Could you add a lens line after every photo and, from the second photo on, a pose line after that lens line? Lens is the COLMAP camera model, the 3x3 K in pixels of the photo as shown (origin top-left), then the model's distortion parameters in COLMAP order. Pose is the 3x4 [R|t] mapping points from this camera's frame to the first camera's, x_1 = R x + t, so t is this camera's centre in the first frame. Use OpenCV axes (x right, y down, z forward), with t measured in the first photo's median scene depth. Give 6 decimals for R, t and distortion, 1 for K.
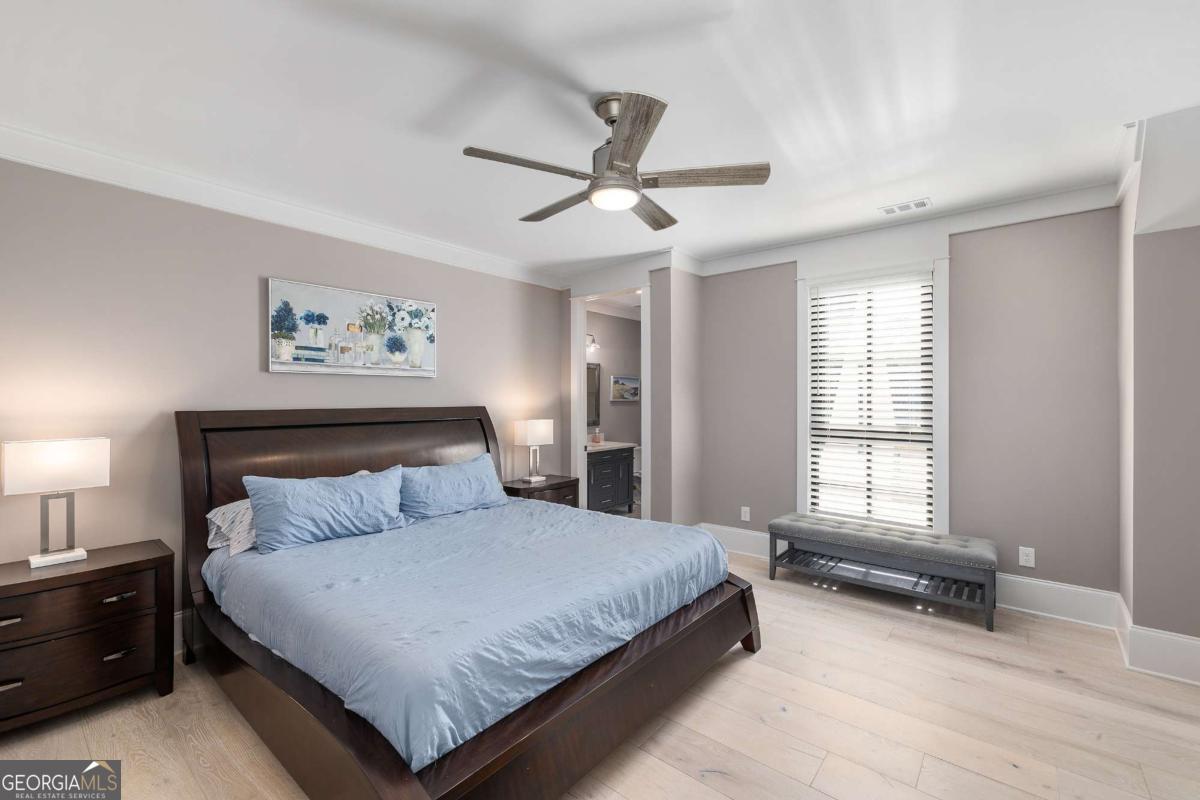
lens RADIAL K [[516.3, 0, 598.4], [0, 516.3, 400.7], [0, 0, 1]] dist [0.002287, -0.000717]
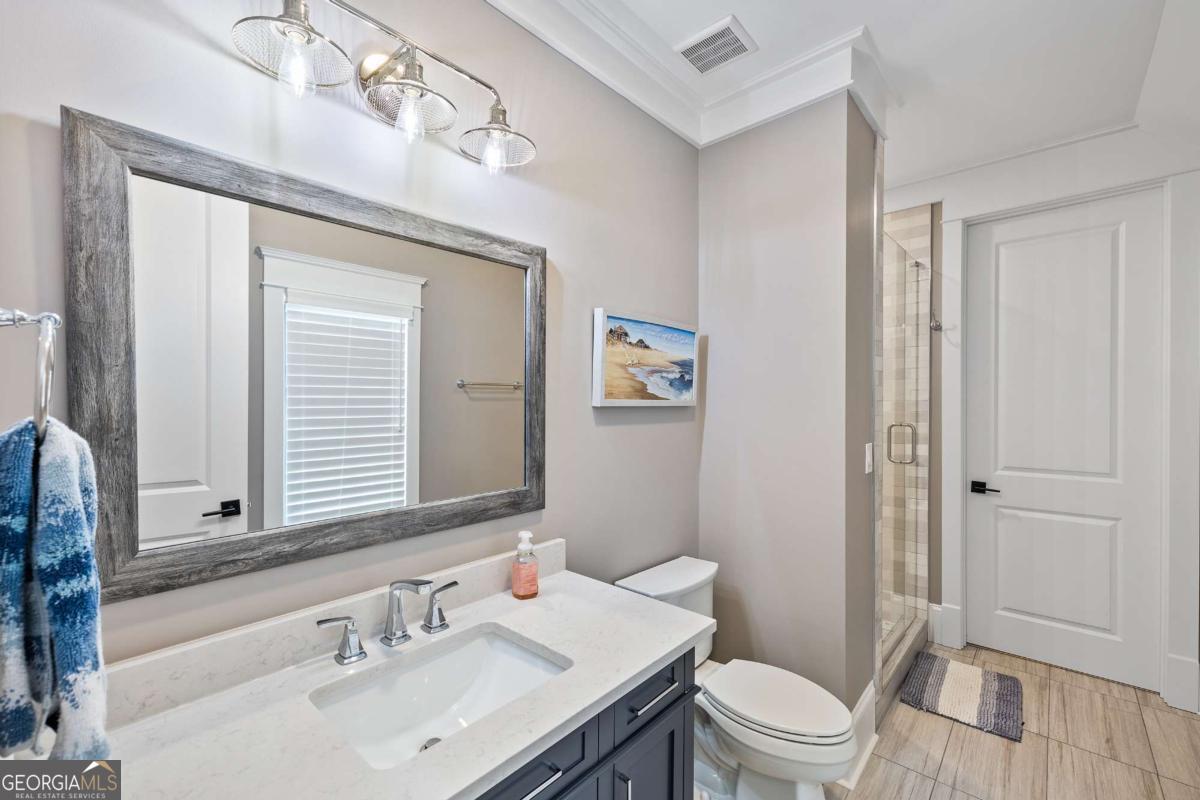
lens RADIAL K [[516.3, 0, 600.8], [0, 516.3, 396.7], [0, 0, 1]] dist [0.002287, -0.000717]
pose [[0.999305, 0.010421, -0.035798, 0.035824], [-0.010321, 0.999942, 0.002977, -0.005357], [0.035827, -0.002605, 0.999355, 0.731370]]
